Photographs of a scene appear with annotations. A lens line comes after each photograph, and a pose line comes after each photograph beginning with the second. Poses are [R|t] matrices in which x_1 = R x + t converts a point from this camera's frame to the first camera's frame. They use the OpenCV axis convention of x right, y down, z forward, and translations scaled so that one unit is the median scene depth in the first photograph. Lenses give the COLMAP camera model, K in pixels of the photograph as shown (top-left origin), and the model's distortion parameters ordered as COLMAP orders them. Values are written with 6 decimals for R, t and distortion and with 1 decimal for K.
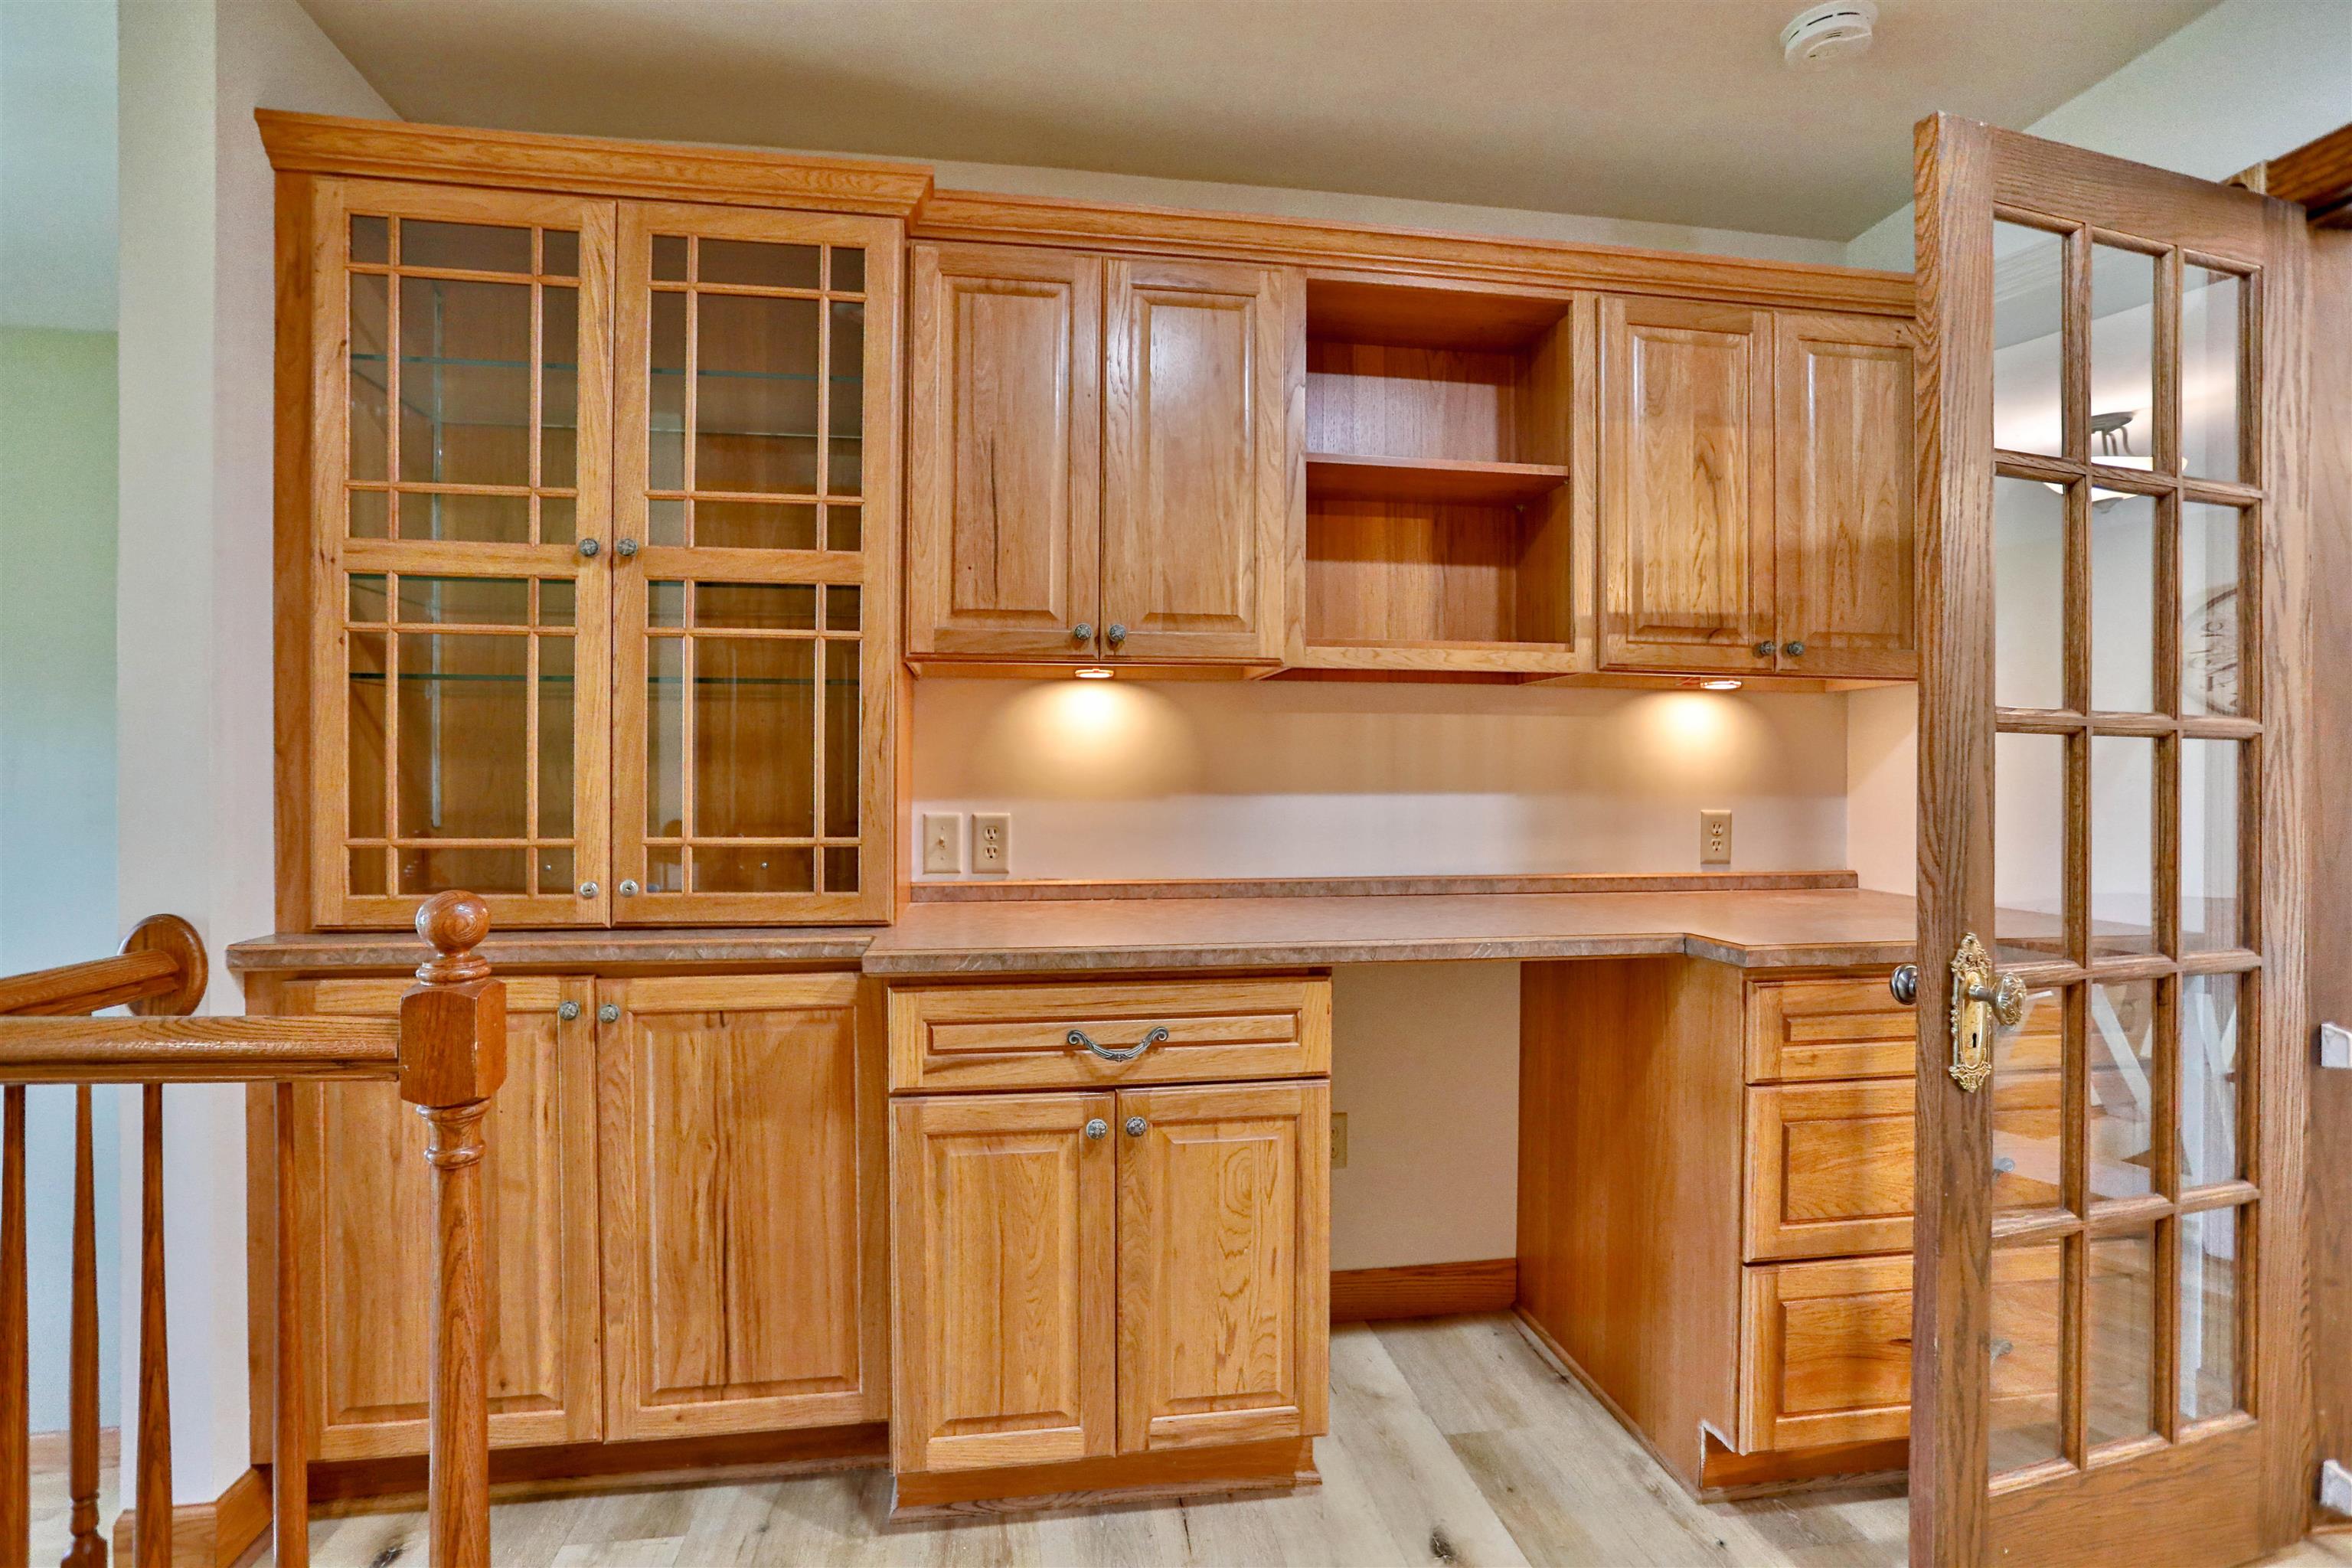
lens RADIAL K [[1175.6, 0, 1176.0], [0, 1175.6, 784.0], [0, 0, 1]] dist [-0.051148, 0.000424]
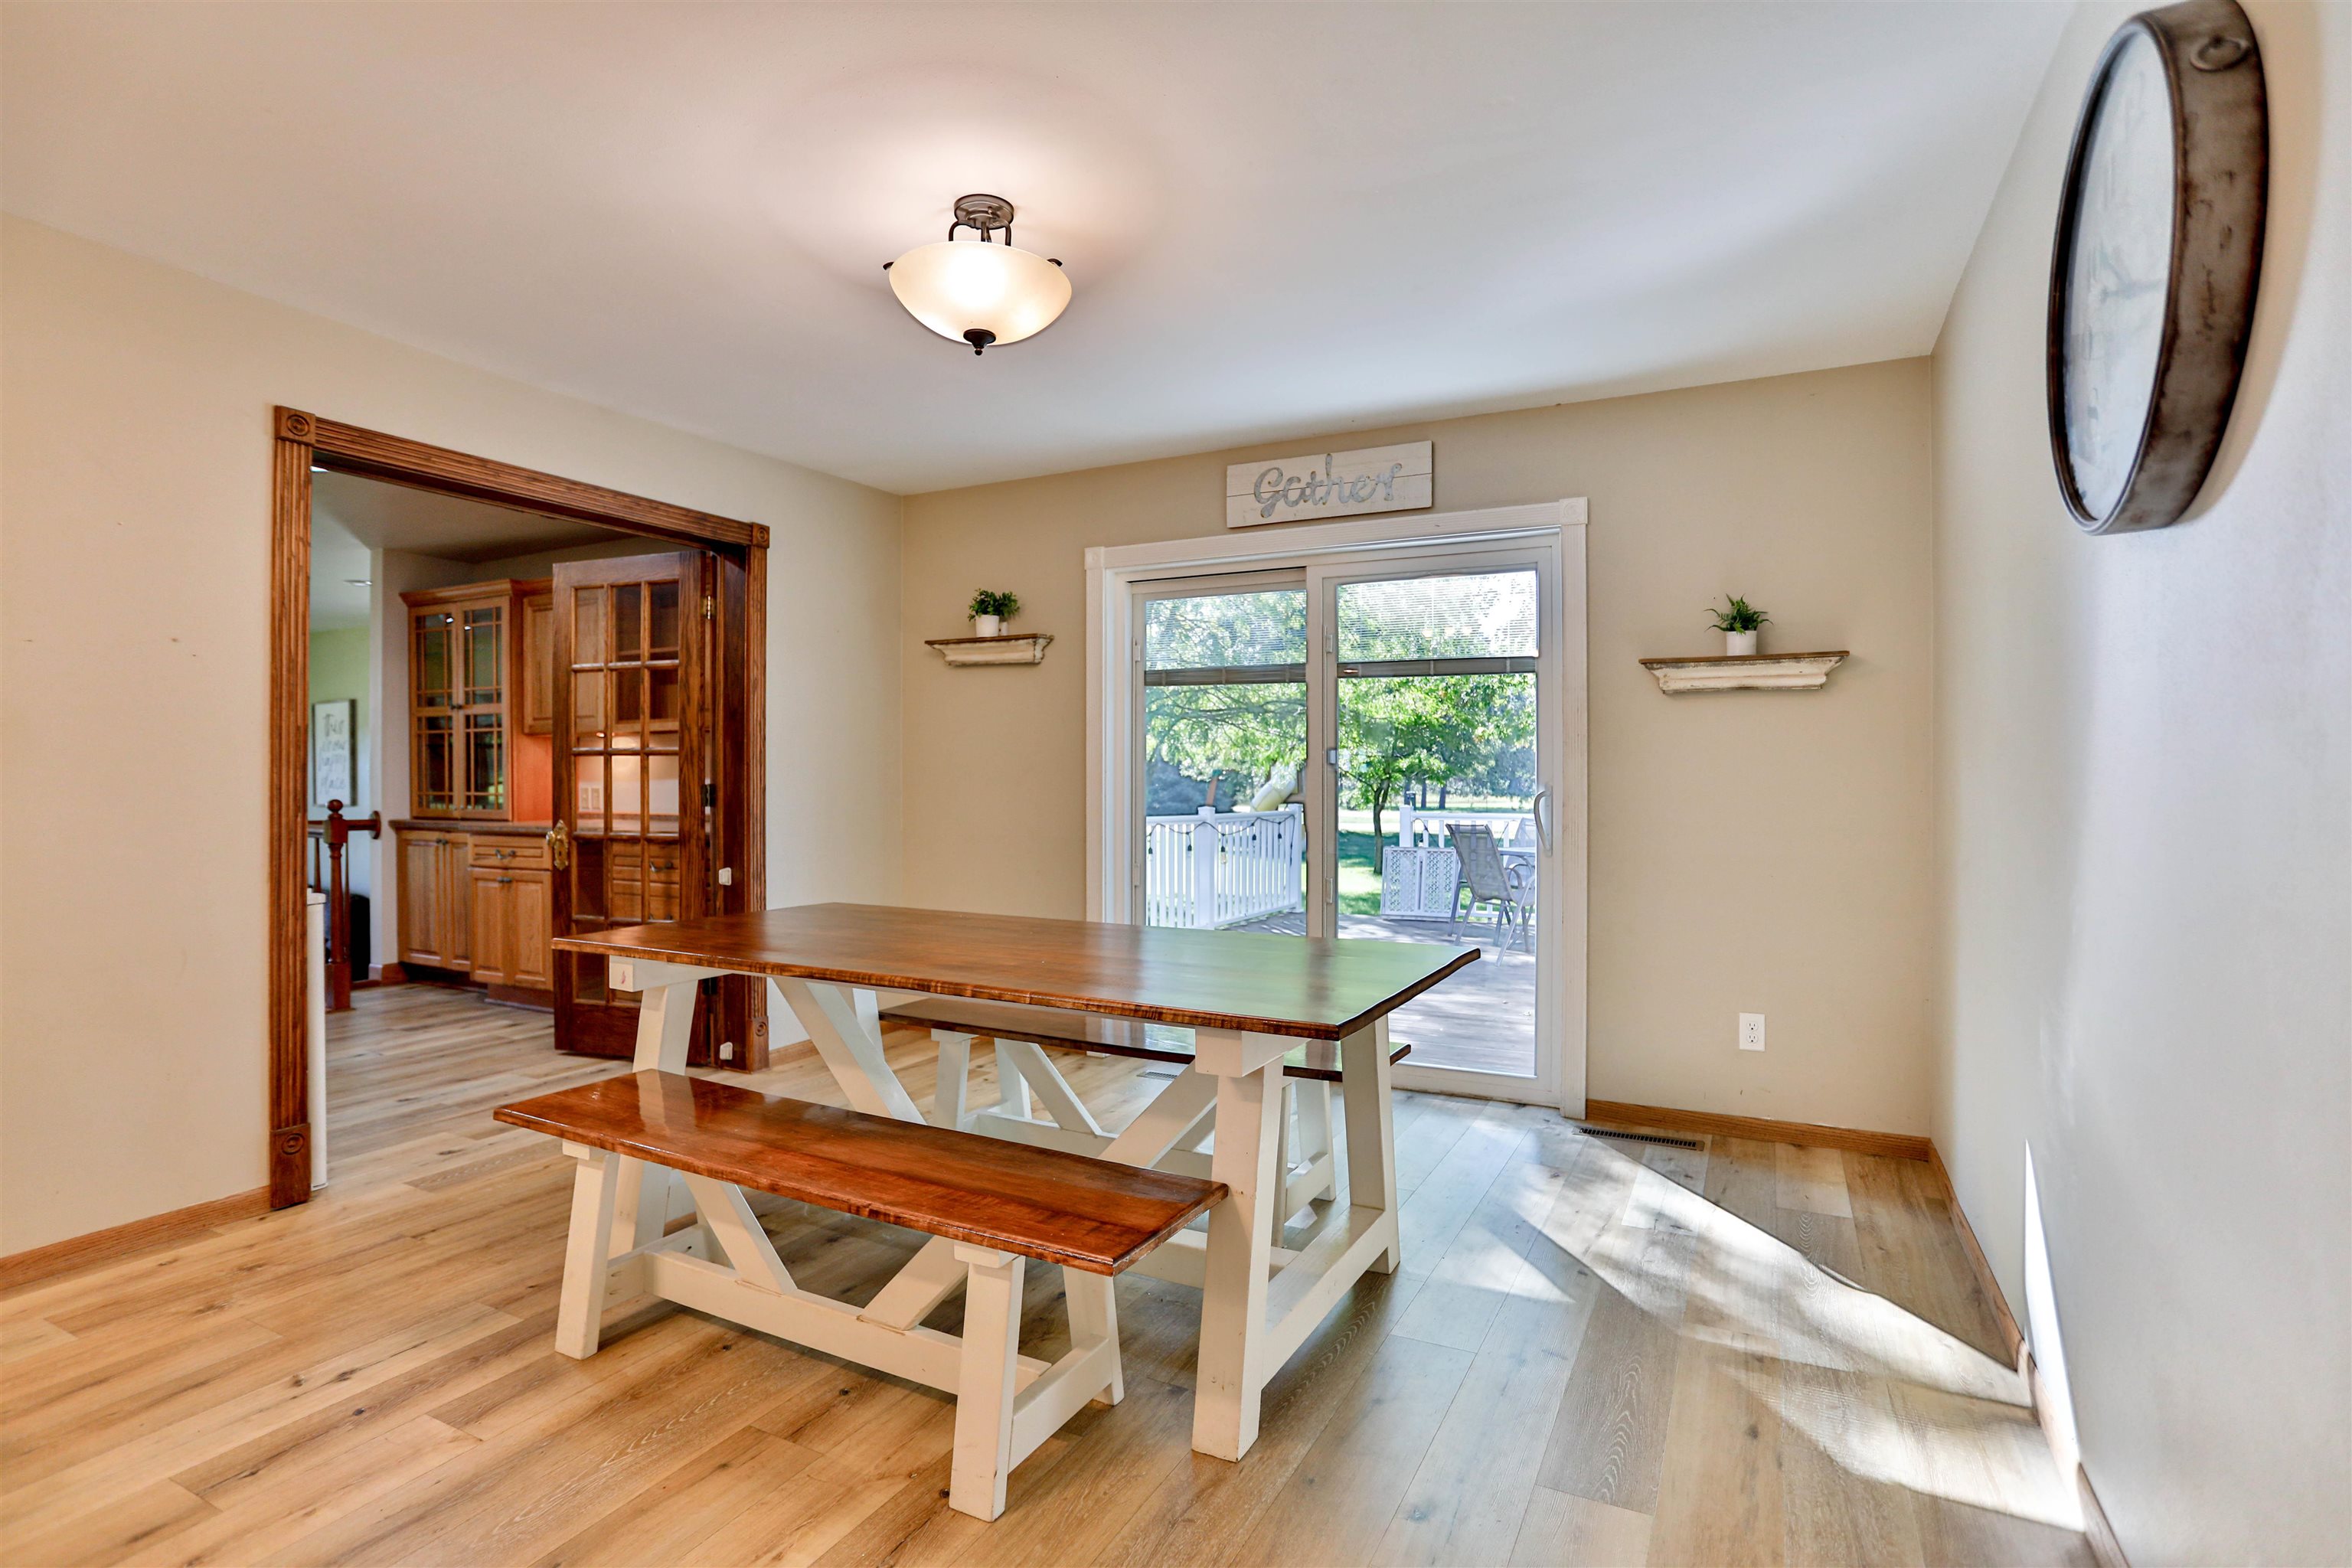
lens RADIAL K [[1175.6, 0, 1176.0], [0, 1175.6, 784.0], [0, 0, 1]] dist [-0.051148, 0.000424]
pose [[0.814525, 0.000054, -0.580128, 3.318337], [-0.002085, 0.999994, -0.002834, 0.028793], [0.580125, 0.003518, 0.814520, -0.540034]]
